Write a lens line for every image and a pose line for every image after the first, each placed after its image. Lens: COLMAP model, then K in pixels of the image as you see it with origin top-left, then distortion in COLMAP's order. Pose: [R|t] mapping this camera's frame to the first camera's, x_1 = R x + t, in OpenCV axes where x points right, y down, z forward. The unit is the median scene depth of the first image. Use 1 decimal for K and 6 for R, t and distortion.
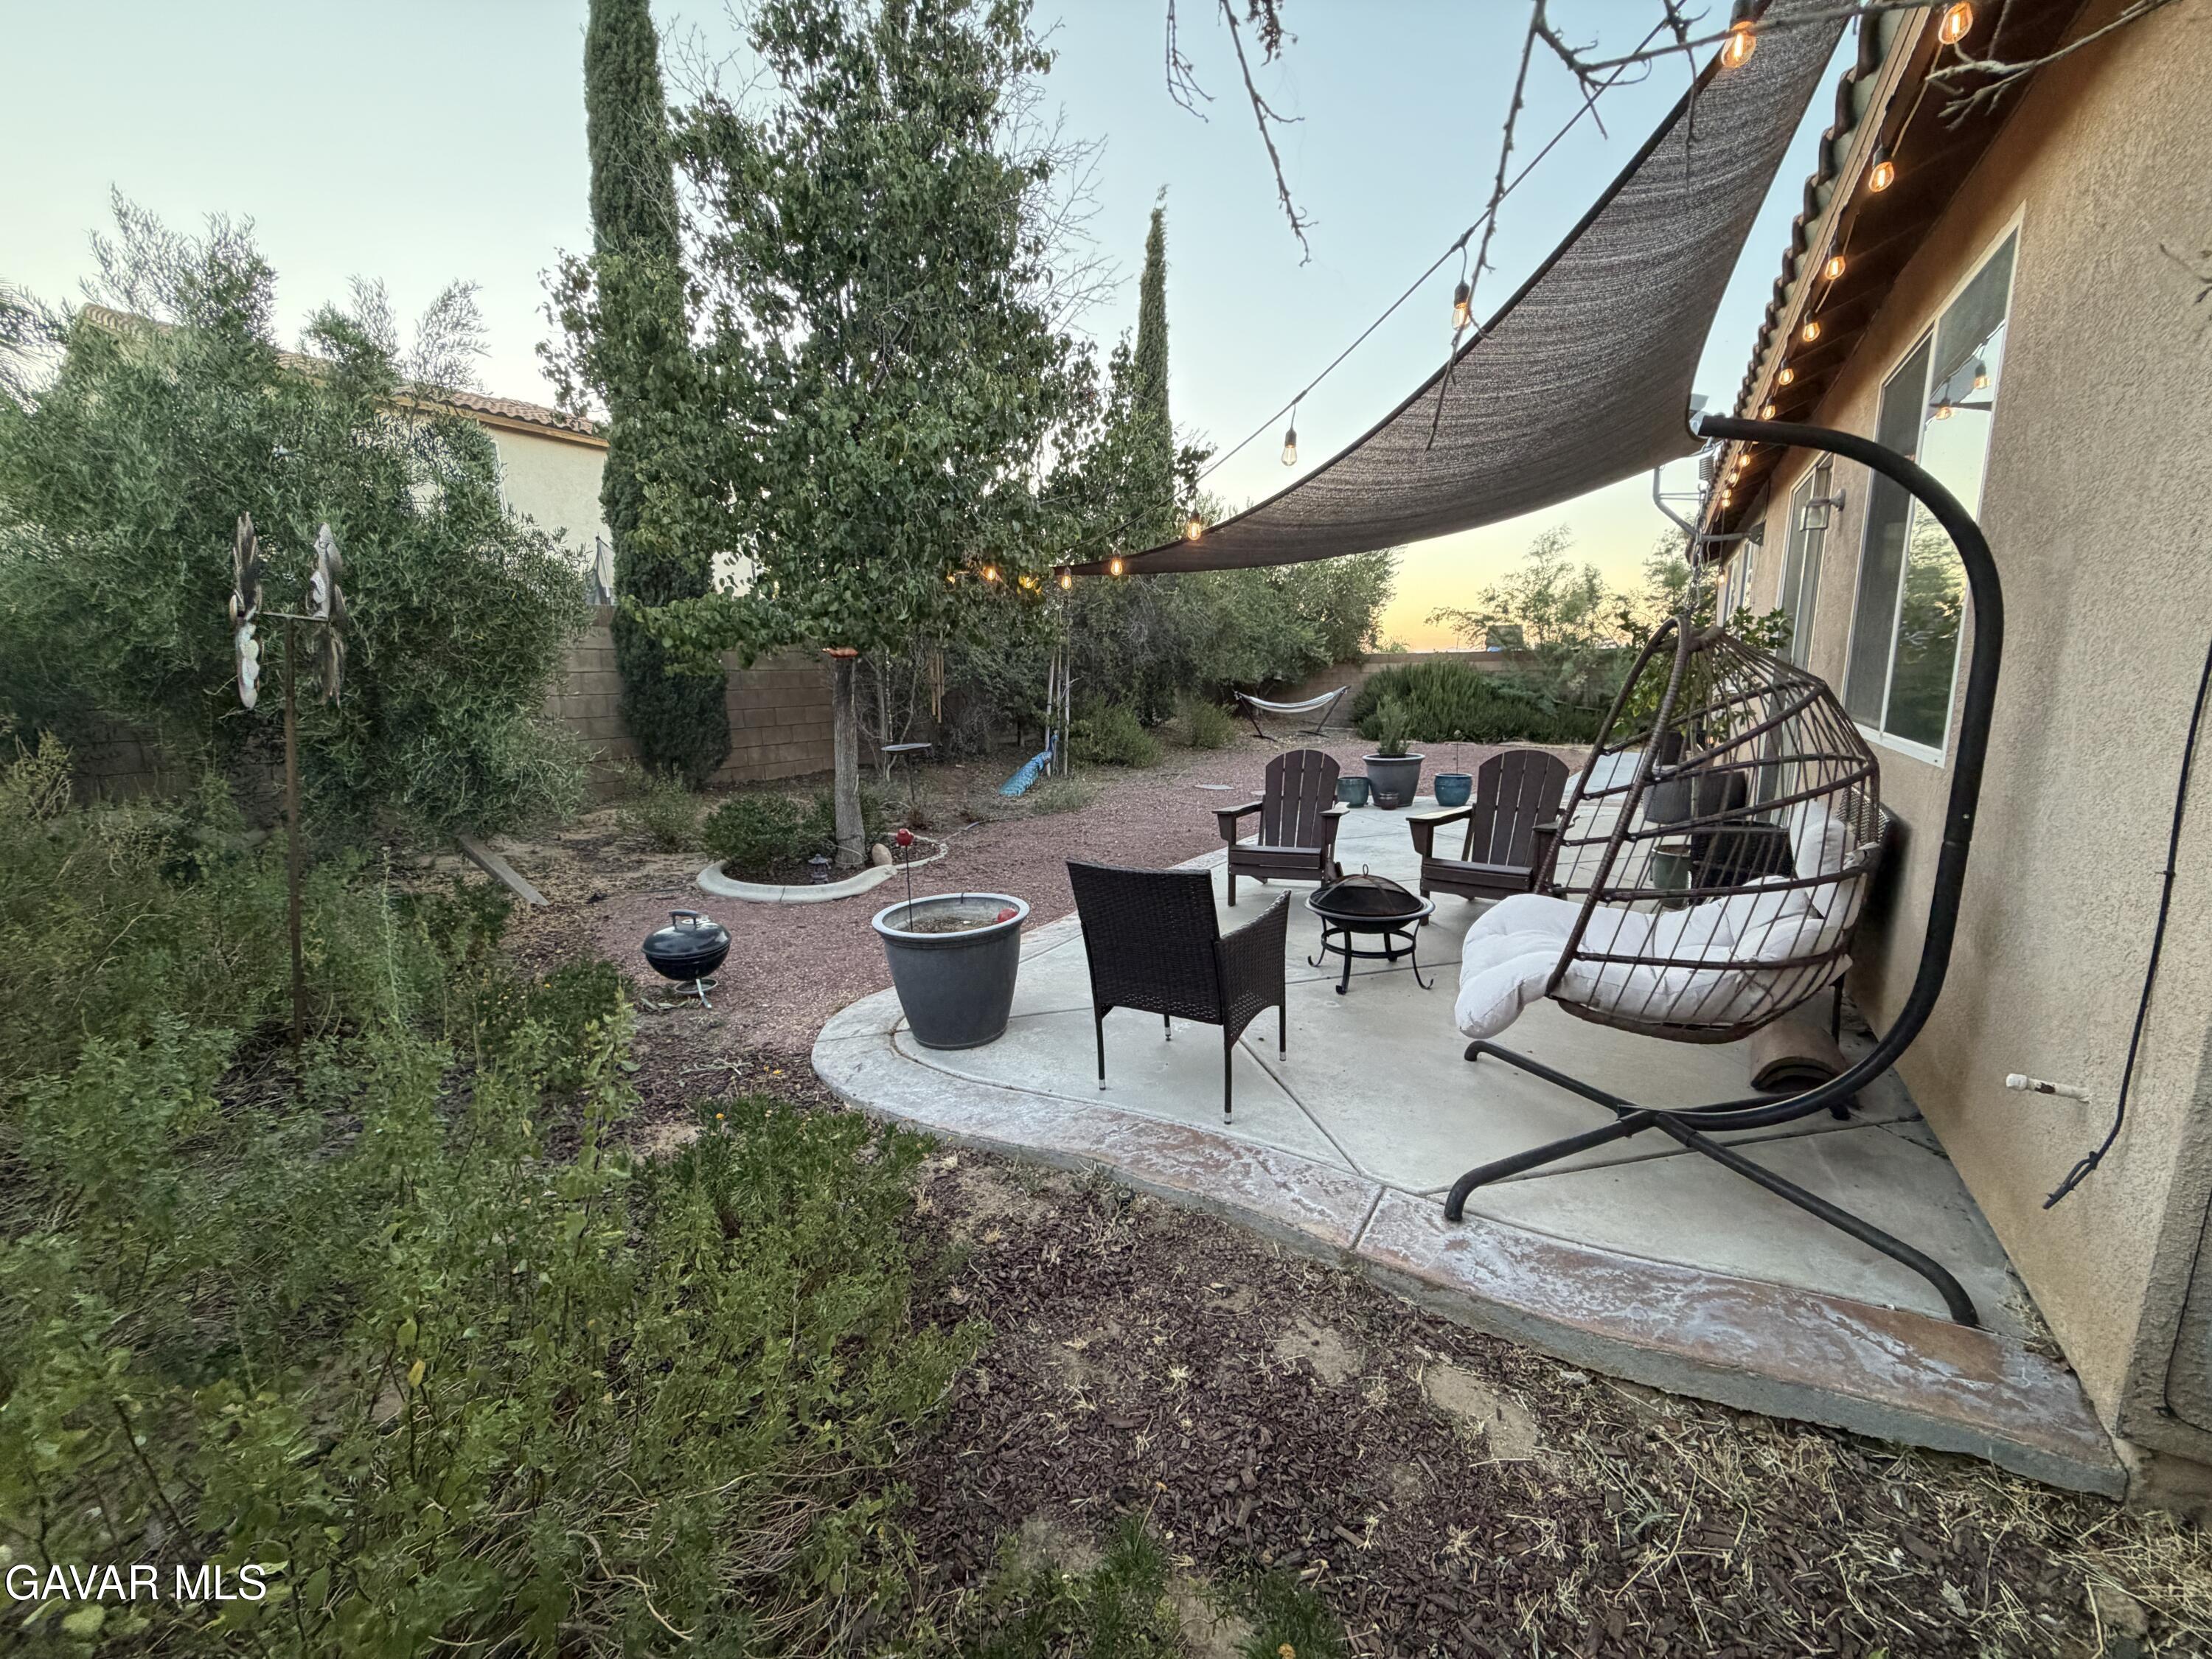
lens RADIAL K [[873.4, 0, 1101.6], [0, 873.4, 823.1], [0, 0, 1]] dist [0.000699, 0.000037]
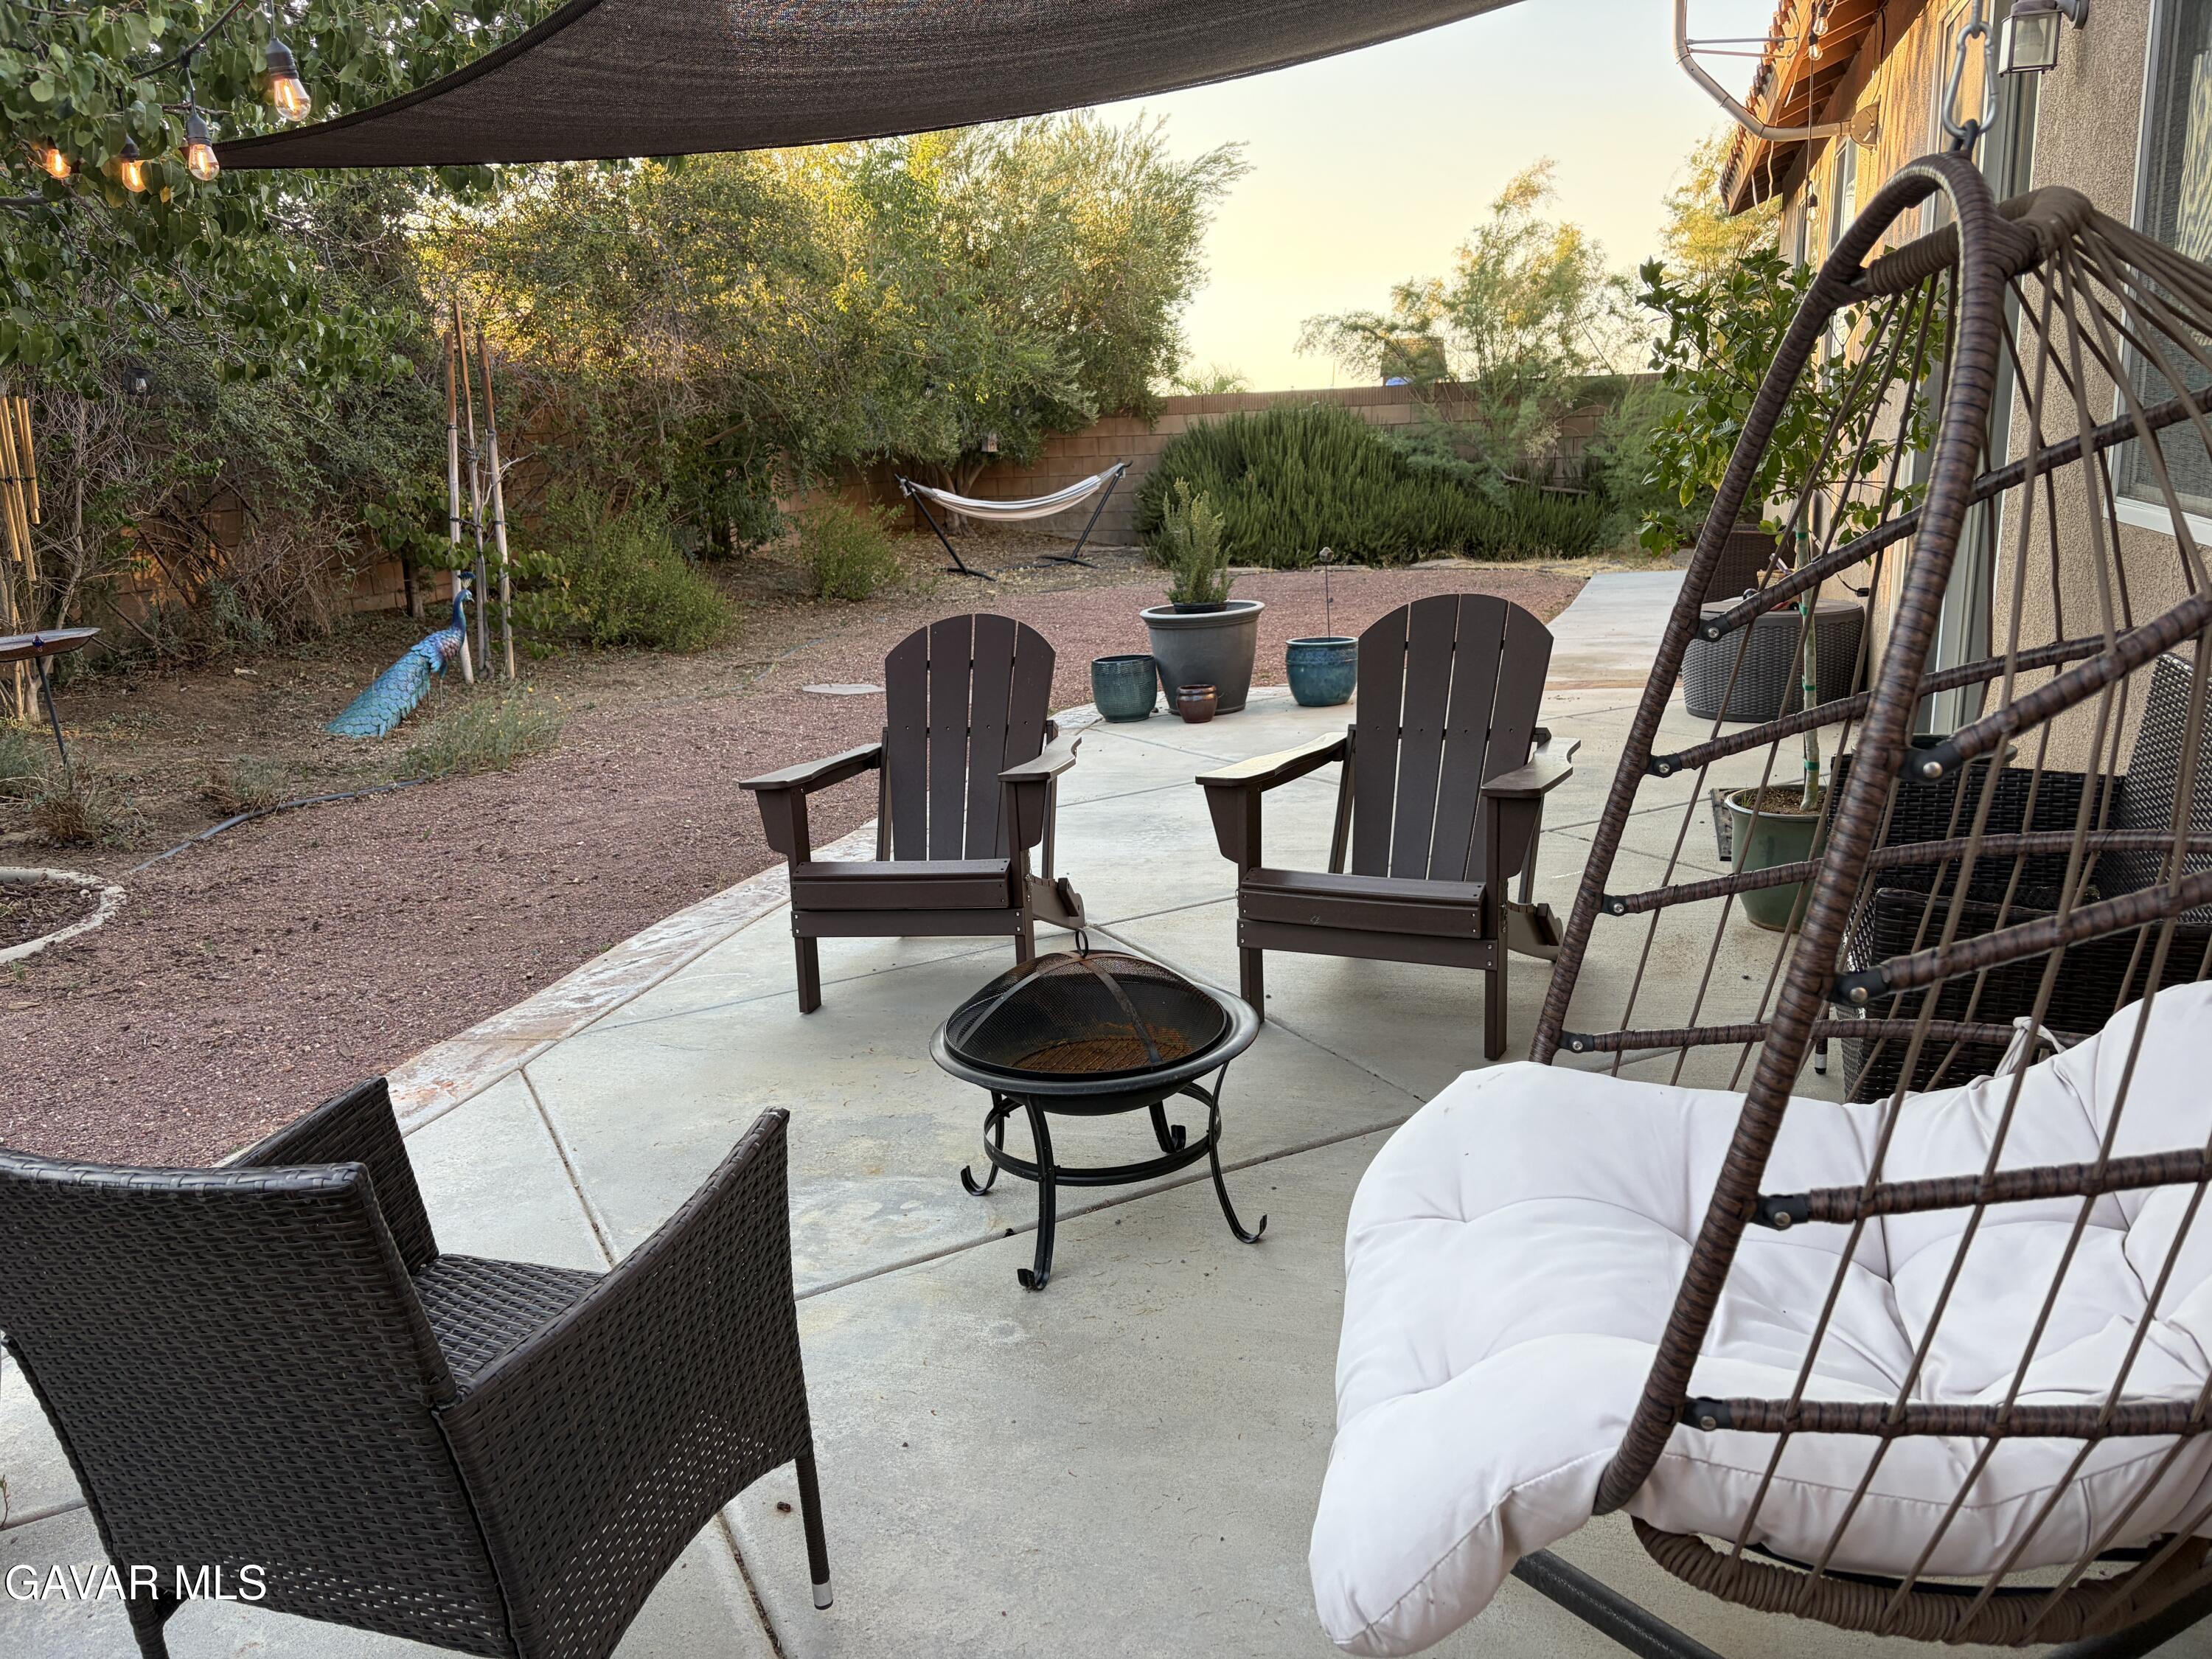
lens RADIAL K [[1651.5, 0, 1107.1], [0, 1651.5, 837.3], [0, 0, 1]] dist [0.050295, -0.048783]
pose [[0.969602, -0.079426, 0.231438, 0.131877], [0.064814, 0.995434, 0.070080, -0.036910], [-0.235947, -0.052950, 0.970322, 0.268583]]
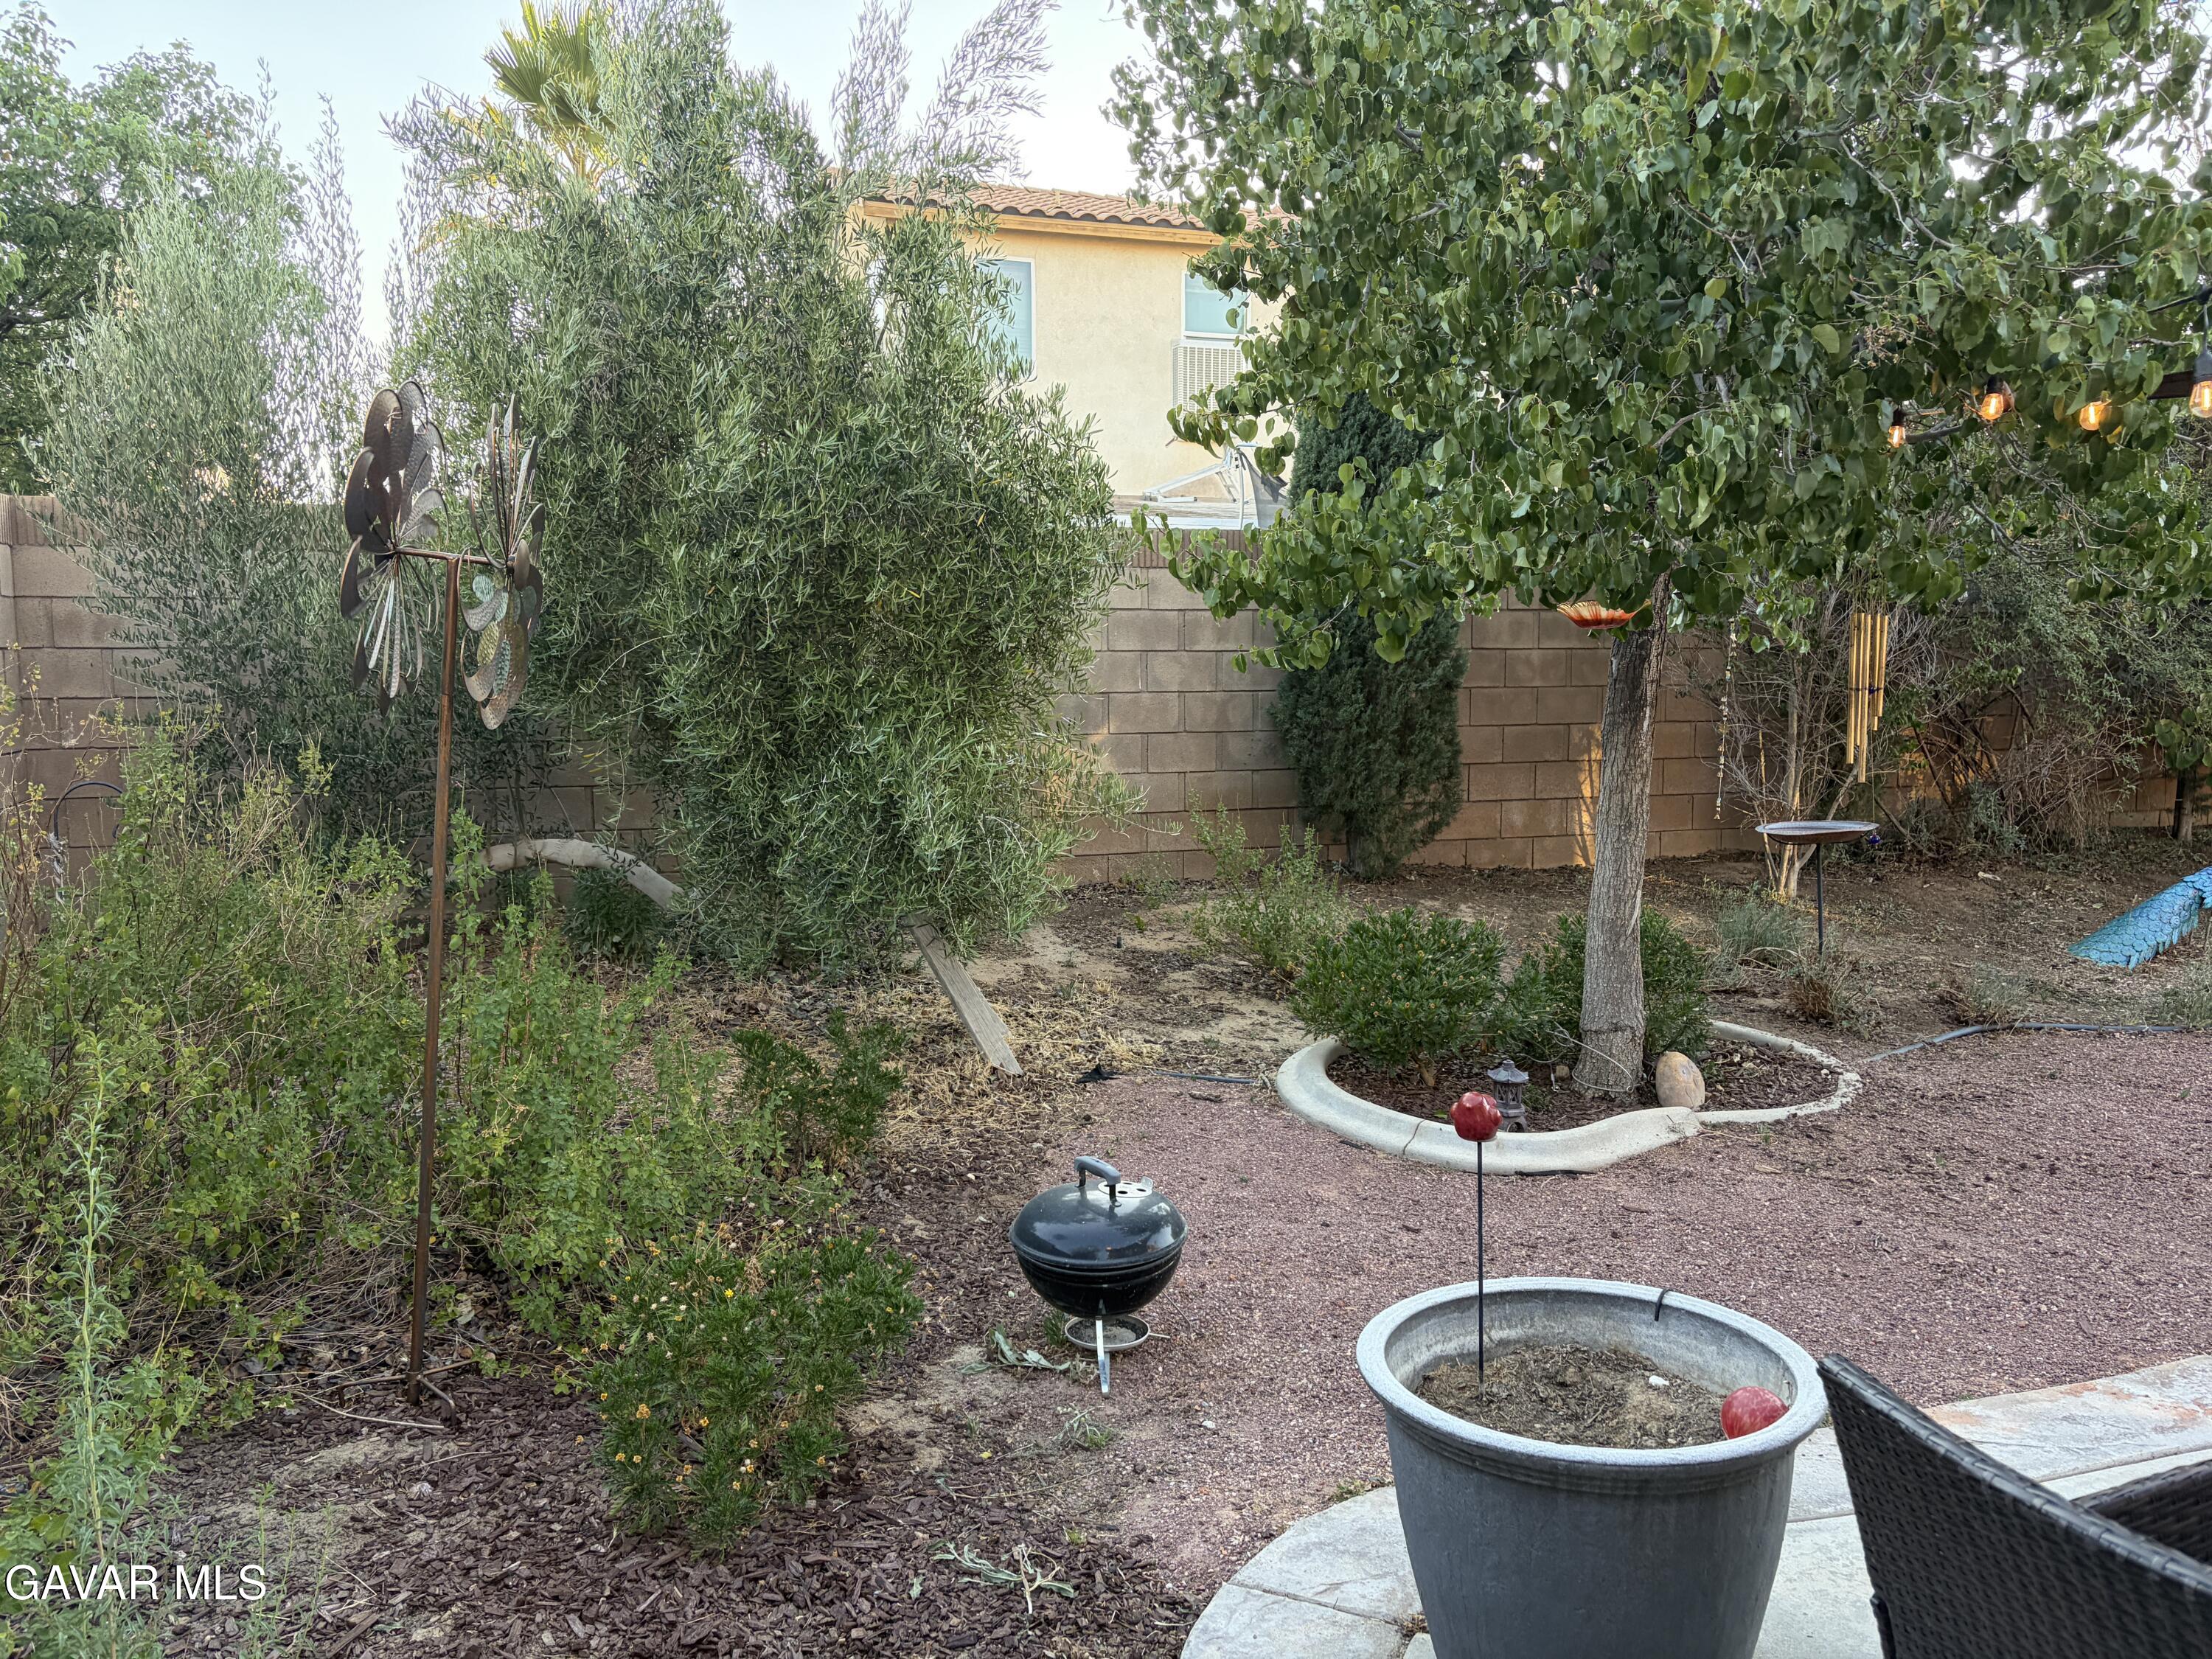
lens RADIAL K [[1651.5, 0, 1107.1], [0, 1651.5, 837.3], [0, 0, 1]] dist [0.050295, -0.048783]
pose [[0.763811, 0.082269, -0.640176, 0.069222], [-0.119553, 0.992714, -0.015067, -0.053682], [0.634272, 0.088043, 0.768081, 0.279287]]
